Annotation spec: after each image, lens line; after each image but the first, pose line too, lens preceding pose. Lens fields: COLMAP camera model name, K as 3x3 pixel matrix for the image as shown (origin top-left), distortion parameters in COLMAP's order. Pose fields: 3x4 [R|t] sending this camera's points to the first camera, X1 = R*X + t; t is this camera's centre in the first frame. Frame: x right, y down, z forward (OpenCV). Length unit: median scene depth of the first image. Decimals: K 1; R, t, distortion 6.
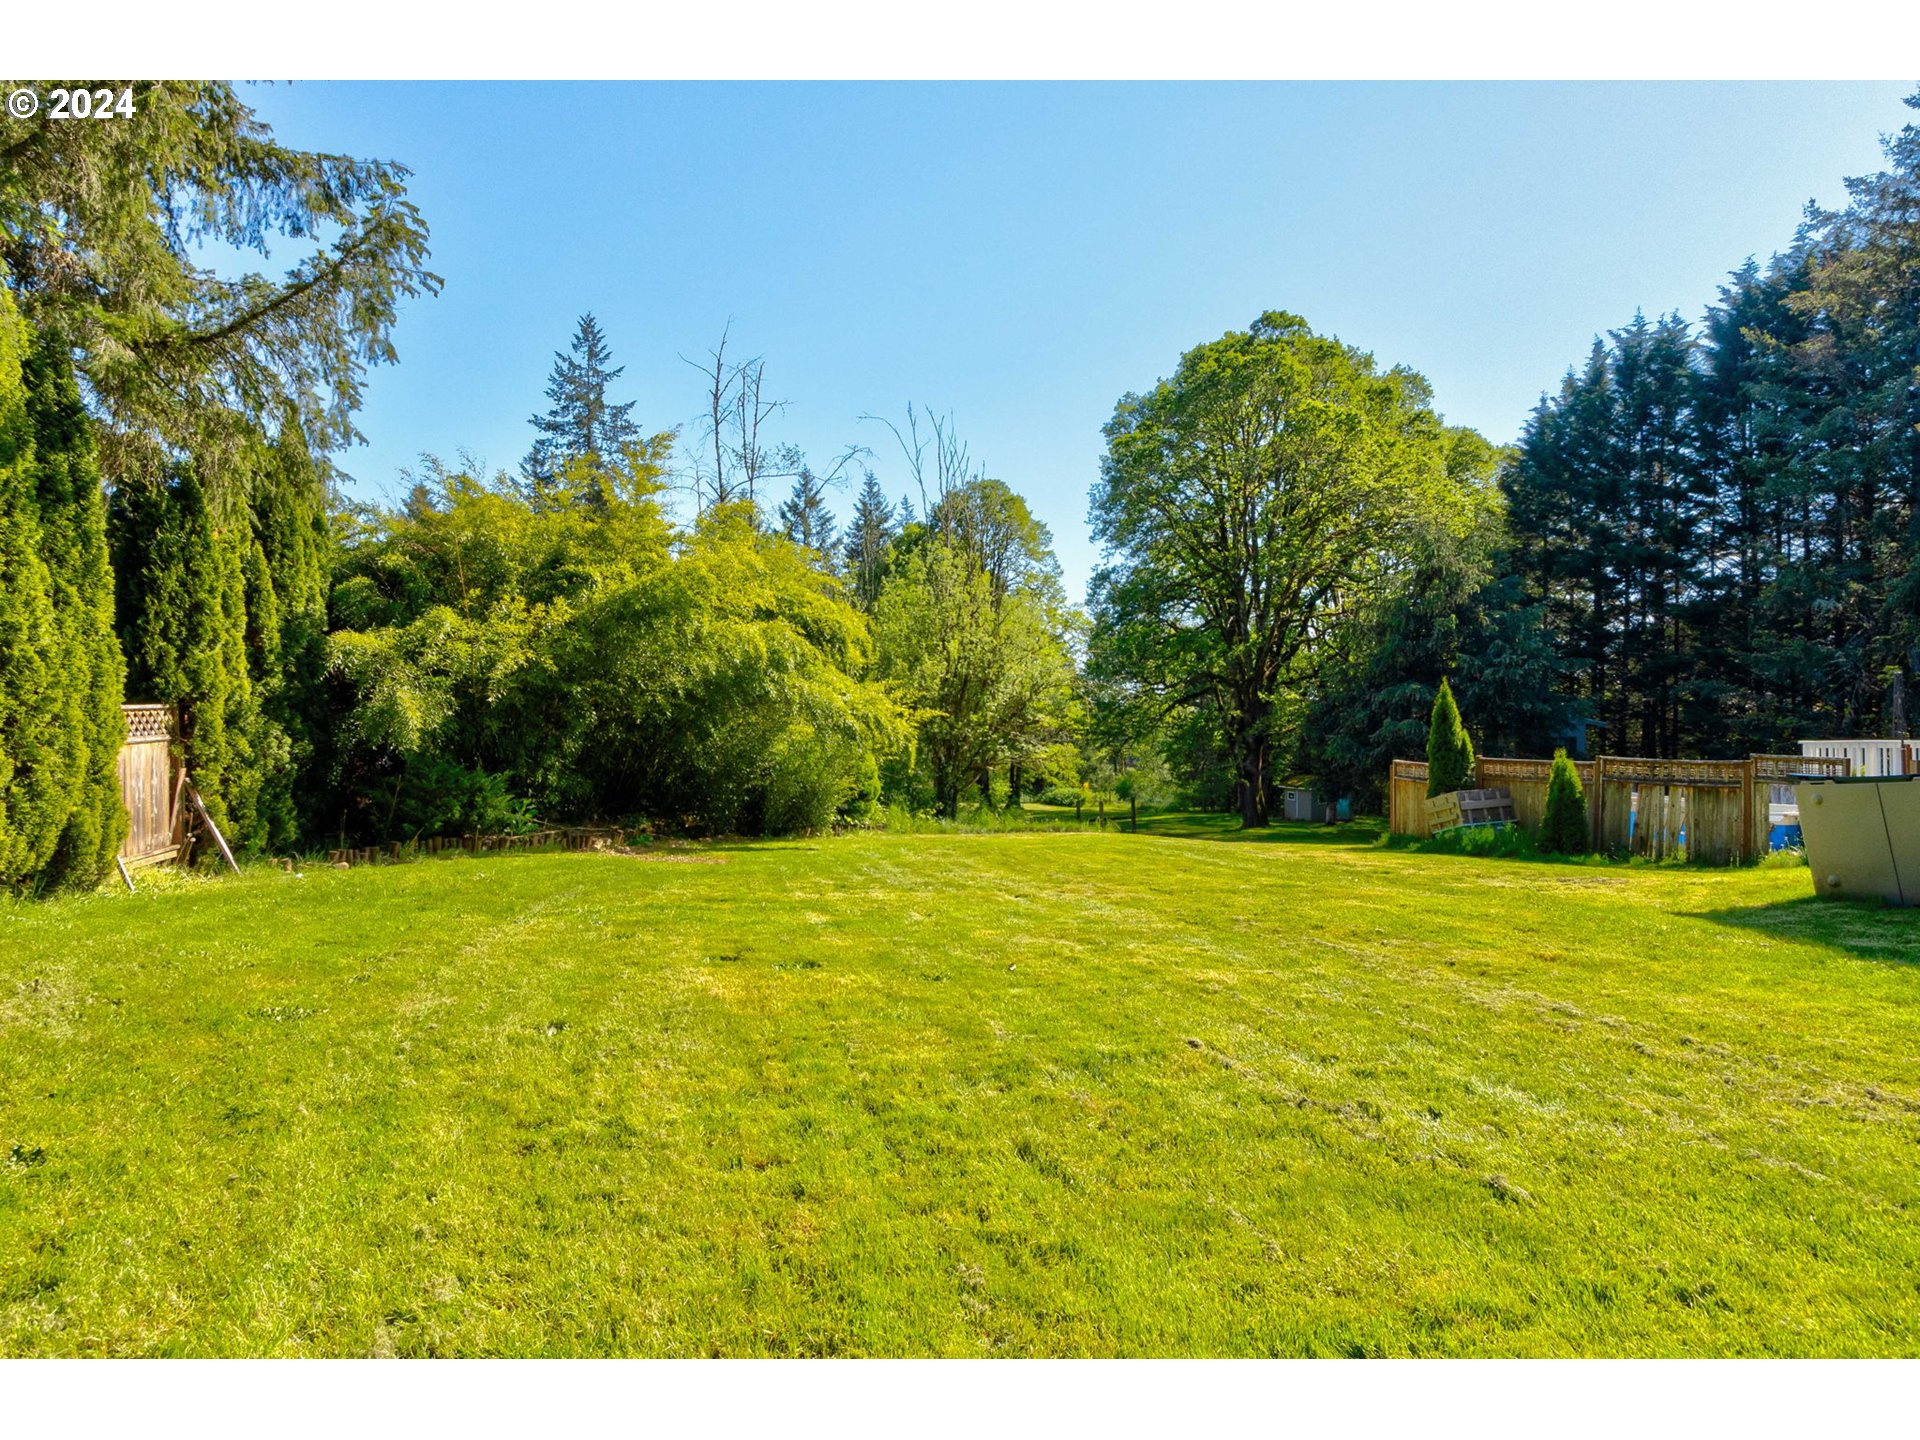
lens RADIAL K [[1041.7, 0, 938.7], [0, 1041.7, 713.4], [0, 0, 1]] dist [-0.003935, 0.005655]
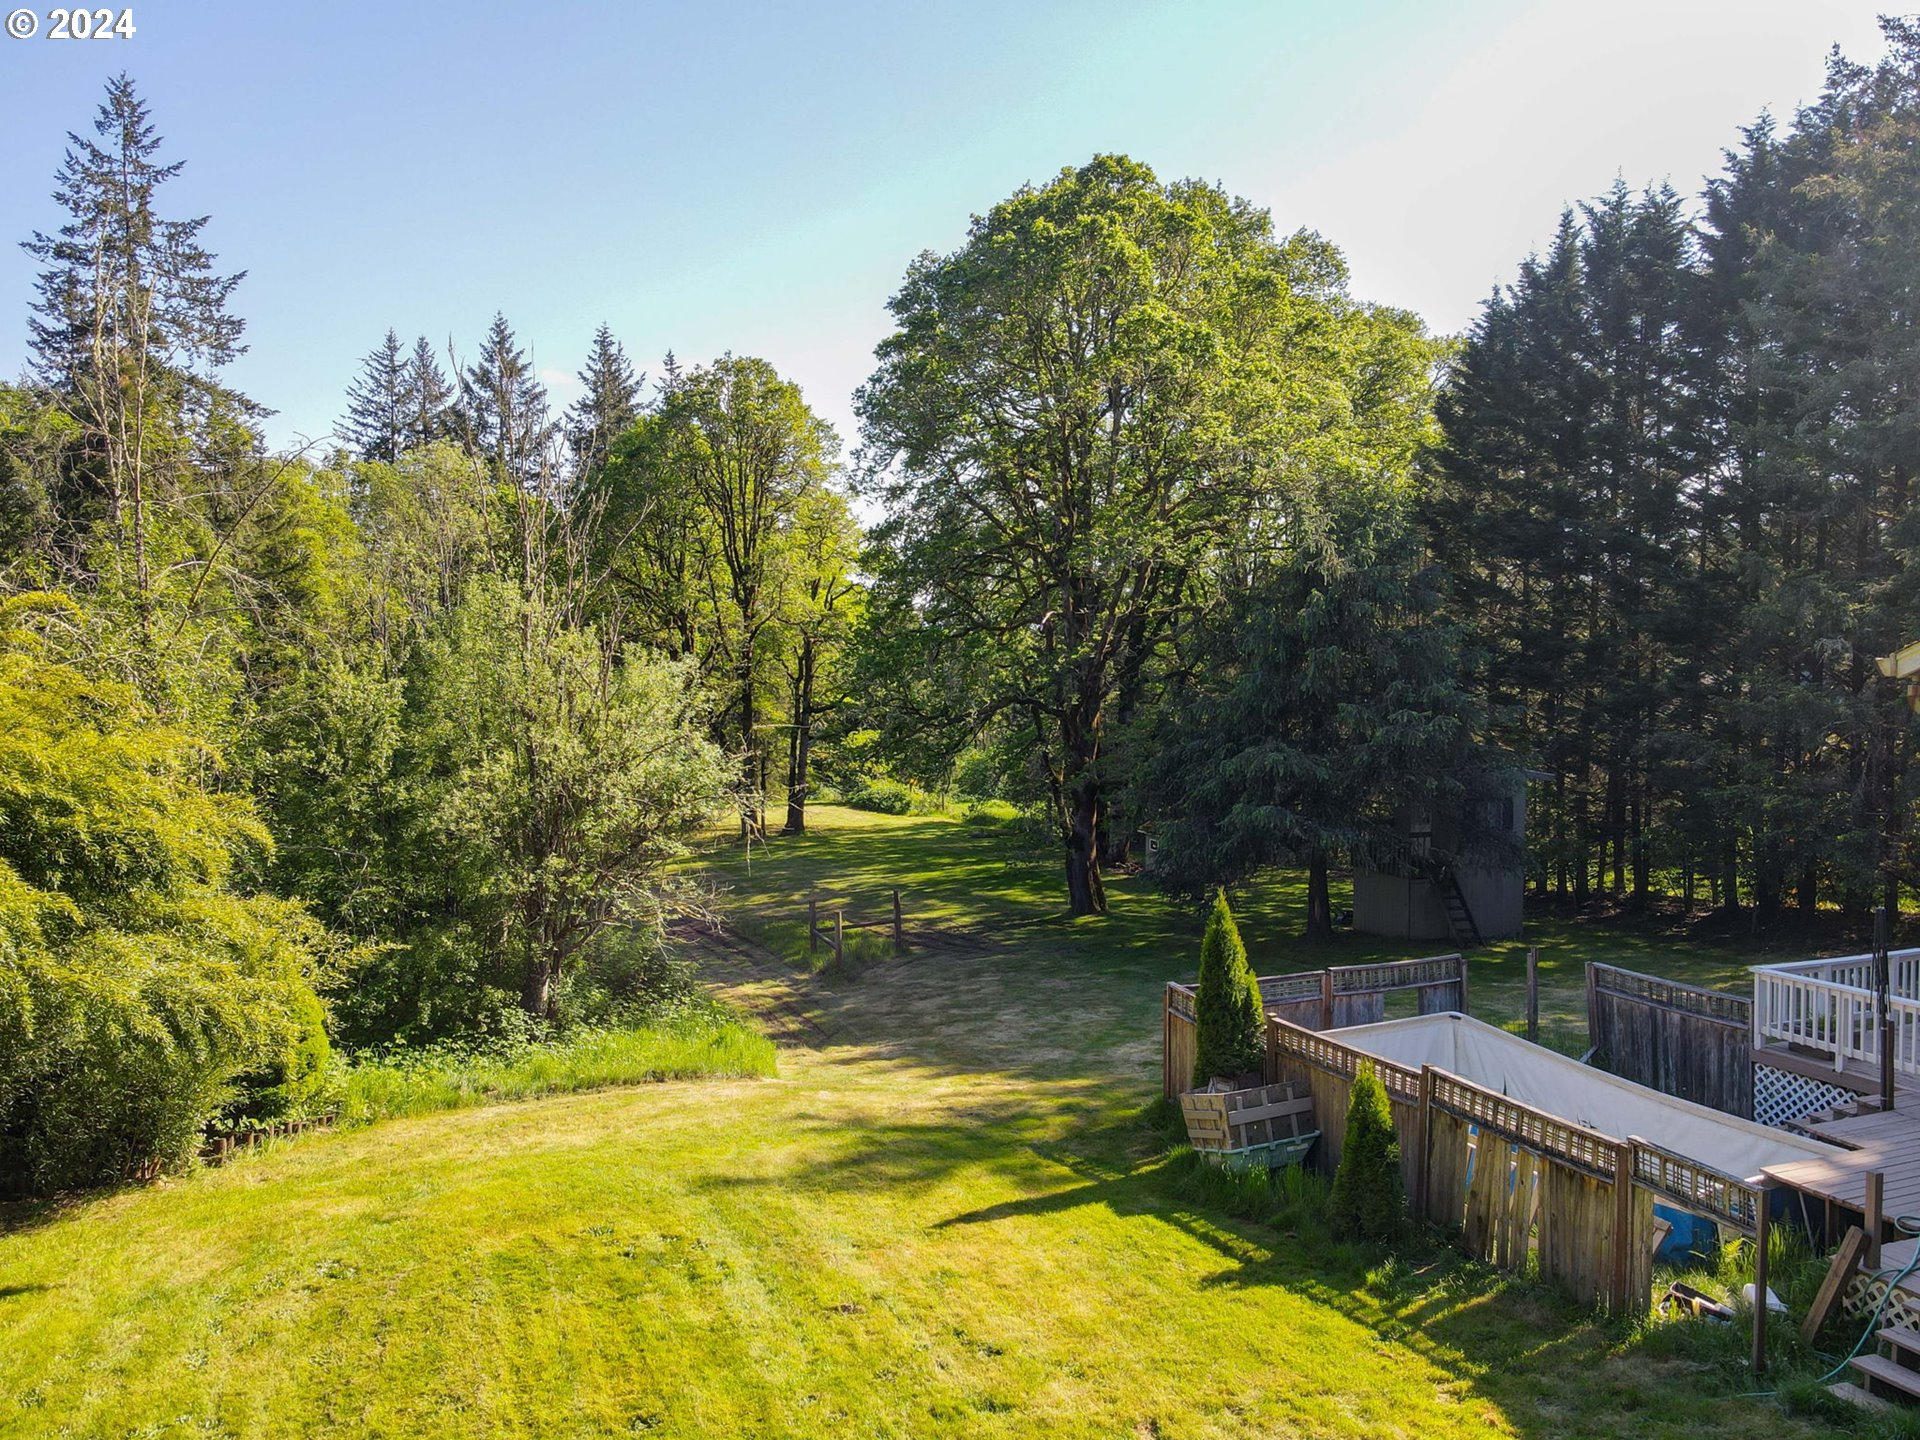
lens RADIAL K [[1418.2, 0, 954.7], [0, 1418.2, 709.8], [0, 0, 1]] dist [0.000096, 0.015582]
pose [[0.991627, -0.012598, 0.128516, 0.090551], [0.004795, 0.998136, 0.060842, -0.077357], [-0.129043, -0.059717, 0.989839, 0.079869]]
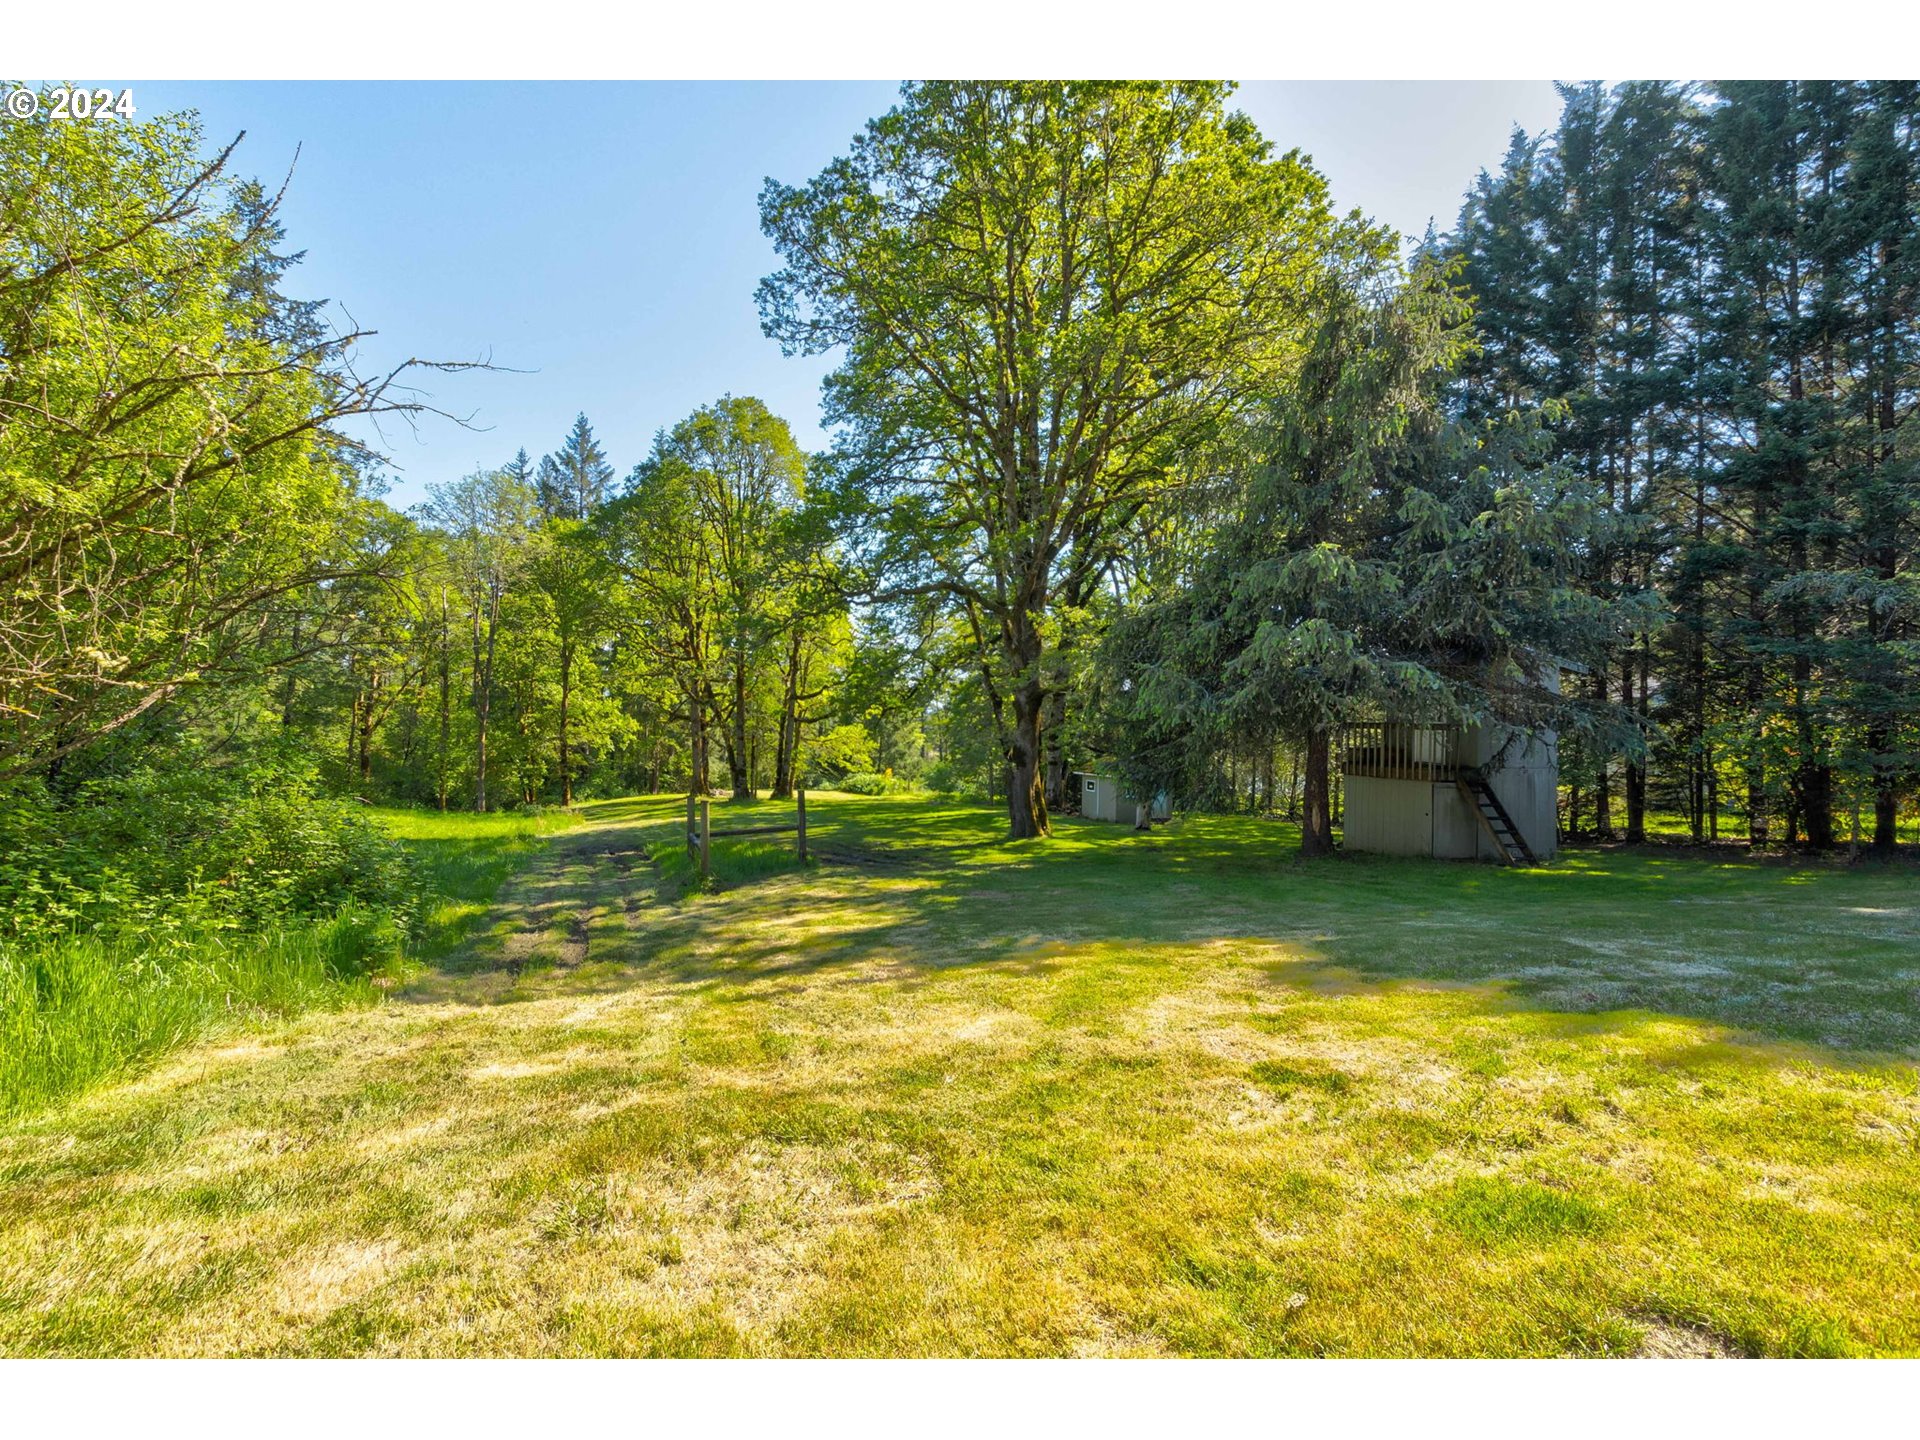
lens RADIAL K [[871.1, 0, 945.5], [0, 871.1, 720.7], [0, 0, 1]] dist [-0.001858, 0.000116]
pose [[0.990329, 0.009297, 0.138428, 0.168470], [-0.010683, 0.999900, 0.009270, 0.031838], [-0.138328, -0.010659, 0.990329, 0.450758]]
